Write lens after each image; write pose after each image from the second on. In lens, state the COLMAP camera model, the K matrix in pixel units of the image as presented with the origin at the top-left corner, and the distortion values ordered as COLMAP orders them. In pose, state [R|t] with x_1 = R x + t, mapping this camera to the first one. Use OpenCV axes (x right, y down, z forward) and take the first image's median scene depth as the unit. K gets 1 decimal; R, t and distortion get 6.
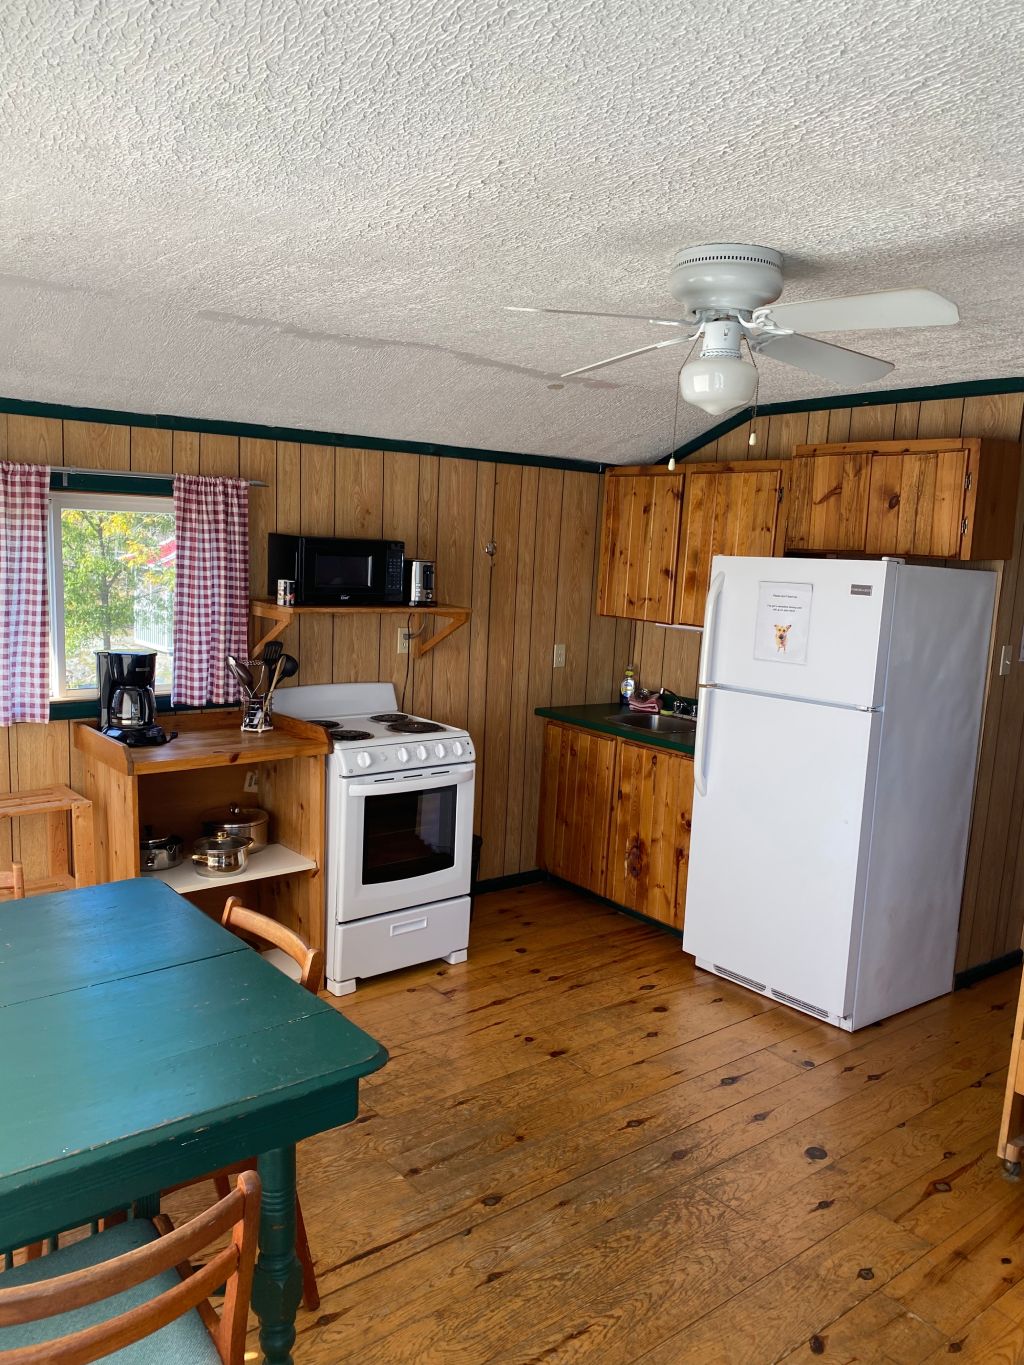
lens RADIAL K [[1031.0, 0, 504.2], [0, 1031.0, 689.4], [0, 0, 1]] dist [0.035303, -0.033500]
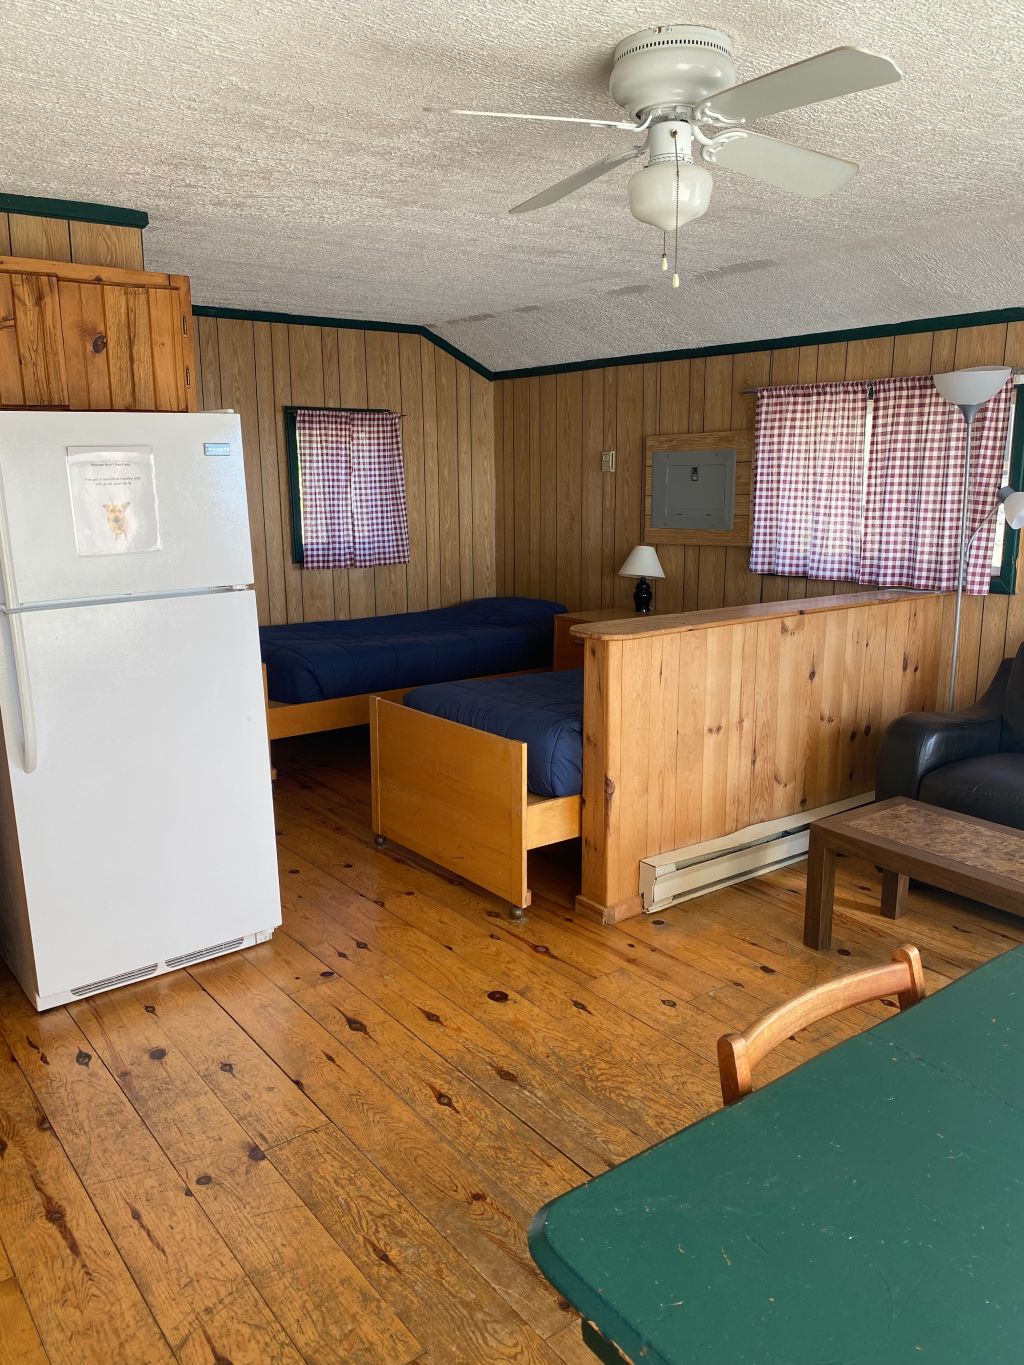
lens RADIAL K [[1031.0, 0, 503.4], [0, 1031.0, 678.0], [0, 0, 1]] dist [0.035303, -0.033500]
pose [[0.045893, -0.248720, 0.967488, -0.477936], [0.154965, 0.958556, 0.239073, -0.077648], [-0.986853, 0.138955, 0.082534, 0.677901]]
